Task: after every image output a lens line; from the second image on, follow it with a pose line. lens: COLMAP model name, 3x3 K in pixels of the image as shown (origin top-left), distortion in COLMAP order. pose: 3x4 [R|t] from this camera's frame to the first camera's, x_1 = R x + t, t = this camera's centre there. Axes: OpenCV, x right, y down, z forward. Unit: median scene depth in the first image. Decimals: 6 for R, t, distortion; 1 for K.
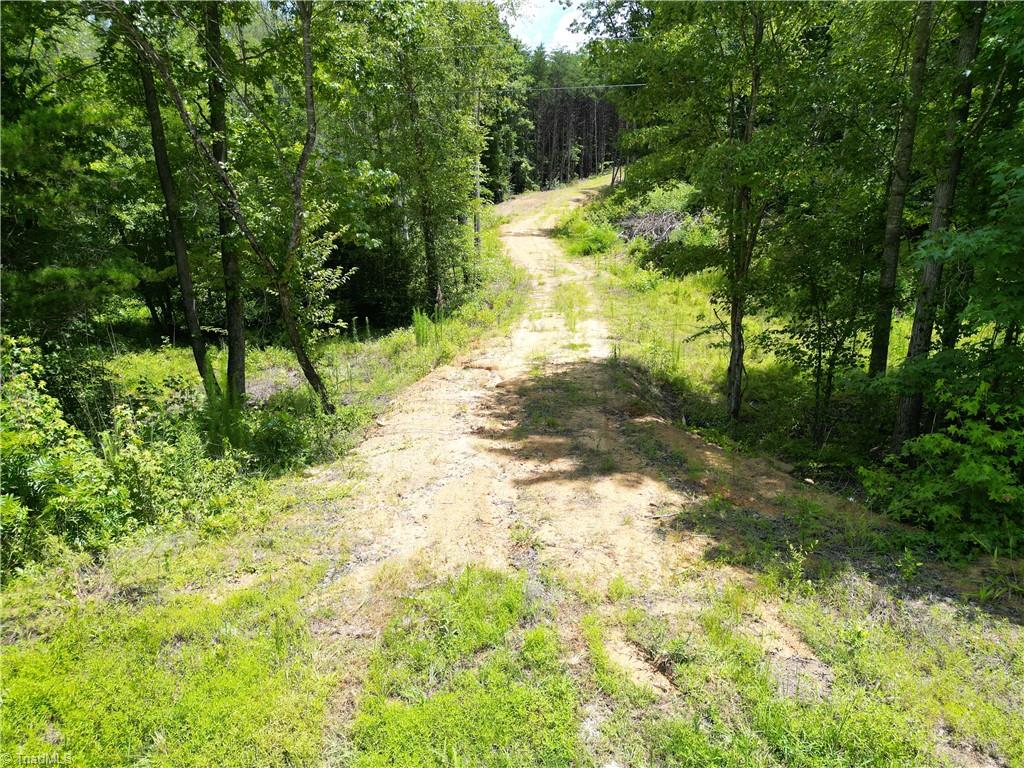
lens RADIAL K [[723.1, 0, 513.4], [0, 723.1, 386.0], [0, 0, 1]] dist [0.001454, -0.000085]
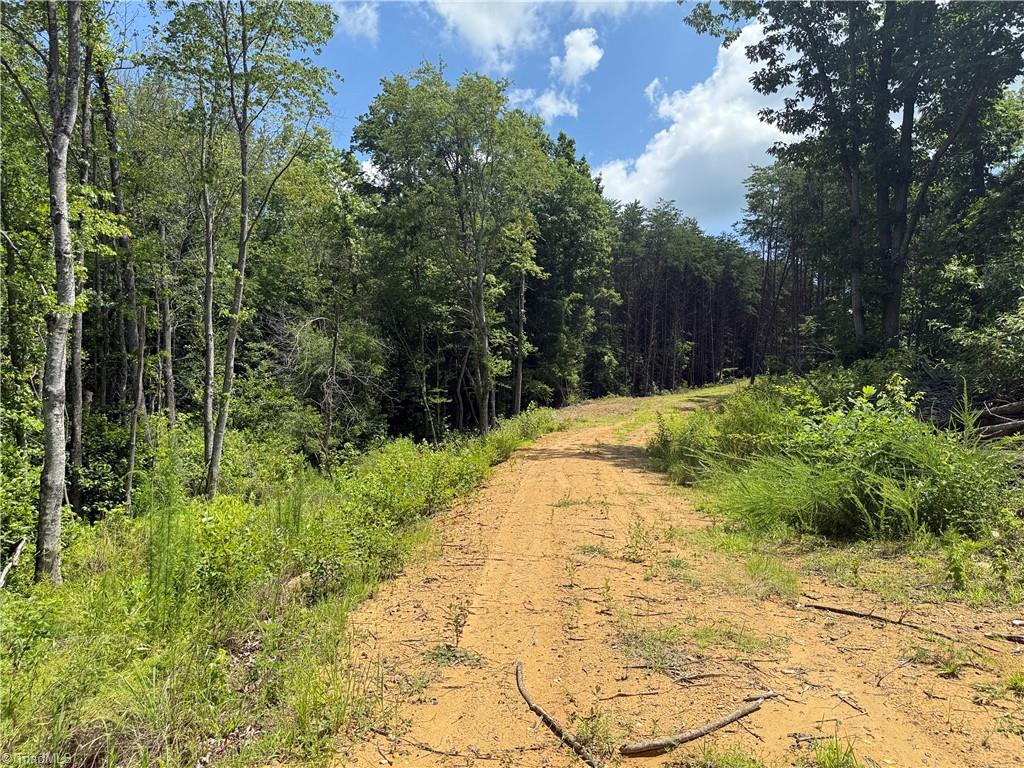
lens RADIAL K [[714.4, 0, 508.1], [0, 714.4, 388.1], [0, 0, 1]] dist [0.062557, -0.001313]
pose [[0.989545, 0.022854, -0.142405, 0.032098], [-0.066014, 0.949639, -0.306314, -0.119395], [0.128232, 0.312512, 0.941219, 0.616660]]
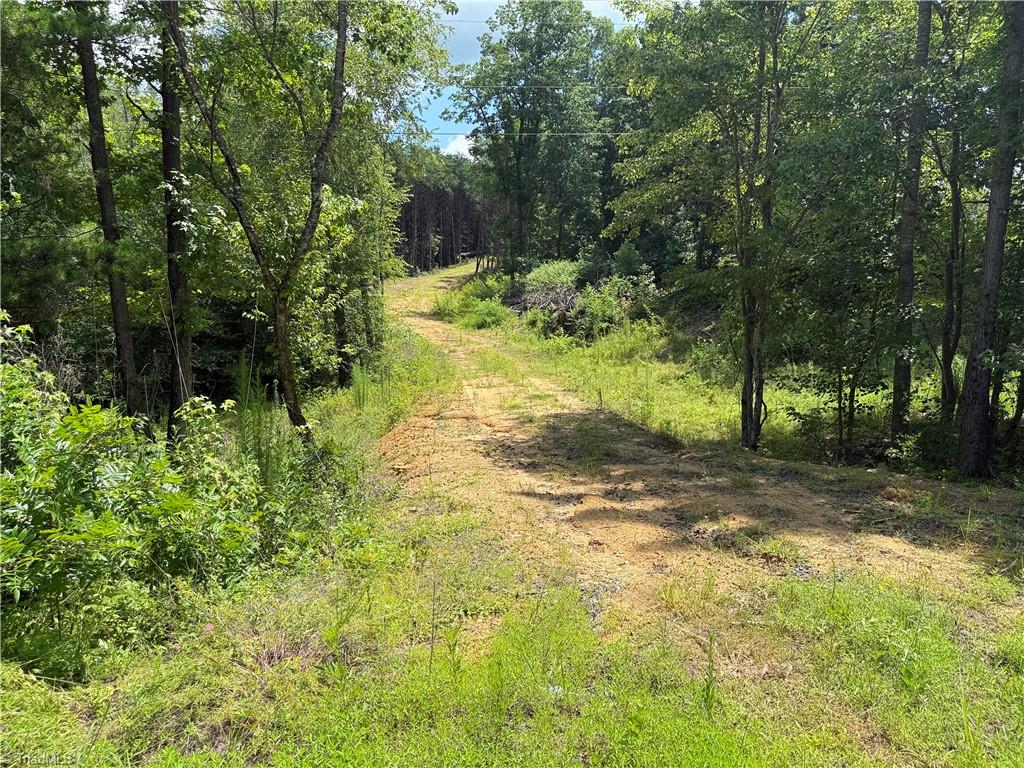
lens RADIAL K [[714.4, 0, 510.3], [0, 714.4, 387.4], [0, 0, 1]] dist [0.062557, -0.001313]
pose [[0.977254, -0.028038, 0.210210, -0.052820], [0.054492, 0.991140, -0.121129, 0.015422], [-0.204952, 0.129828, 0.970123, 0.038247]]
